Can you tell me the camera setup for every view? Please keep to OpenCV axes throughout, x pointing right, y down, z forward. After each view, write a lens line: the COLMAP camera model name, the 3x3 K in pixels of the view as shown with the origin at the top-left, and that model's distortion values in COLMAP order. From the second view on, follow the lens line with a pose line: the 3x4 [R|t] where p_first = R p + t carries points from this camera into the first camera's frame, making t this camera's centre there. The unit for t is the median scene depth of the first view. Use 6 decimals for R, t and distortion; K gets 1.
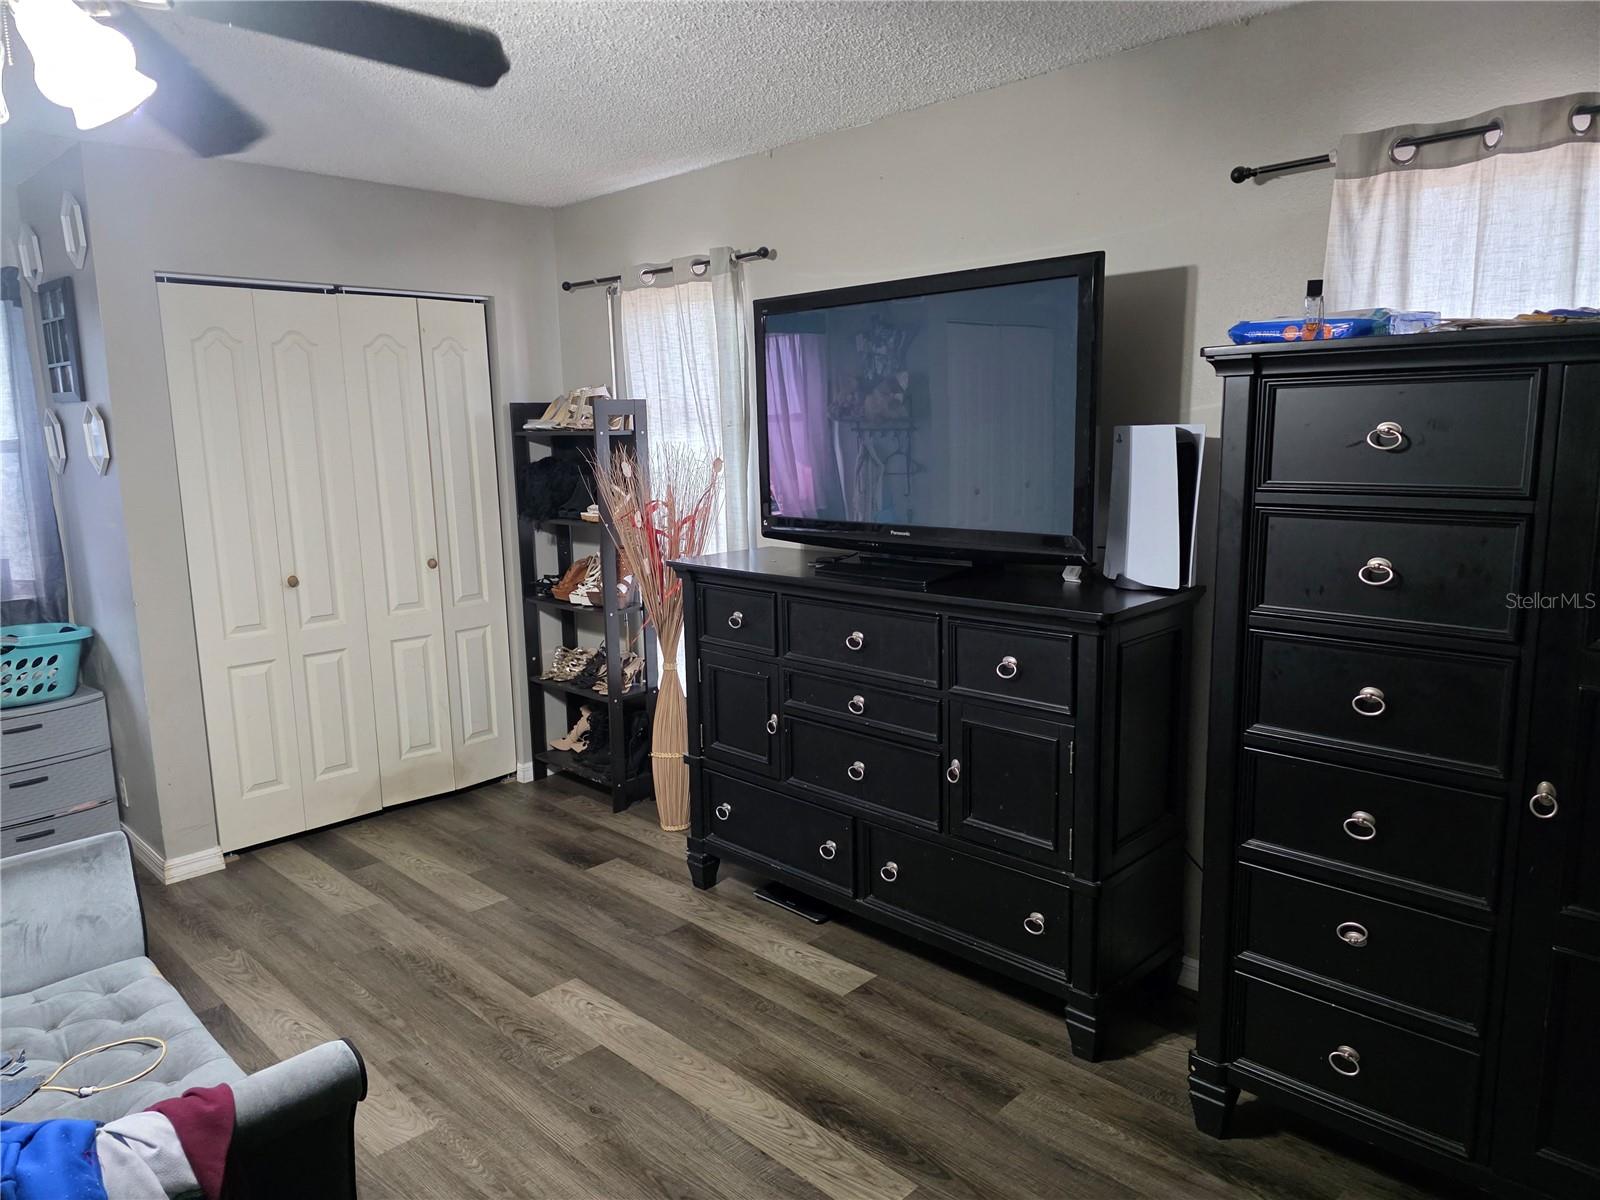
lens RADIAL K [[1054.3, 0, 796.2], [0, 1054.3, 603.5], [0, 0, 1]] dist [0.068679, -0.062518]
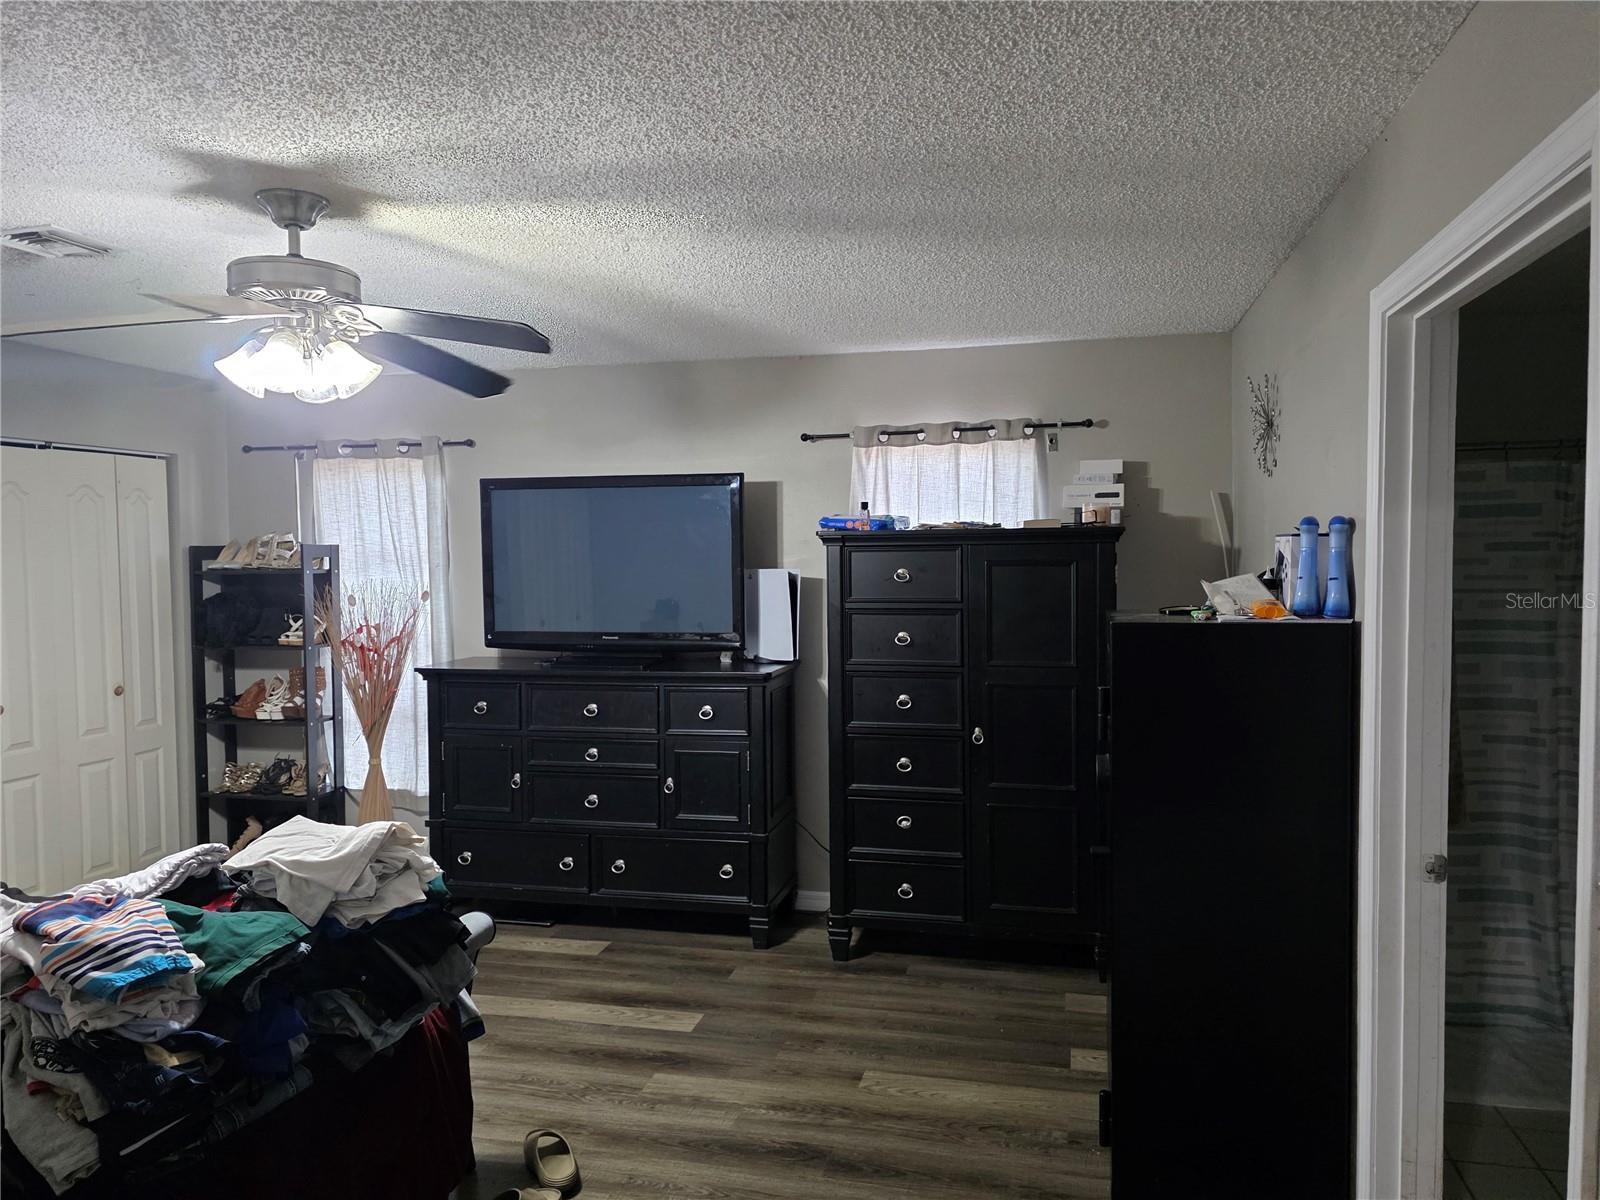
lens RADIAL K [[1054.3, 0, 796.2], [0, 1054.3, 603.5], [0, 0, 1]] dist [0.068679, -0.062518]
pose [[0.862928, -0.013595, 0.505144, -0.469905], [0.079300, 0.990896, -0.108799, 0.075778], [-0.499066, 0.133944, 0.856150, -0.466877]]
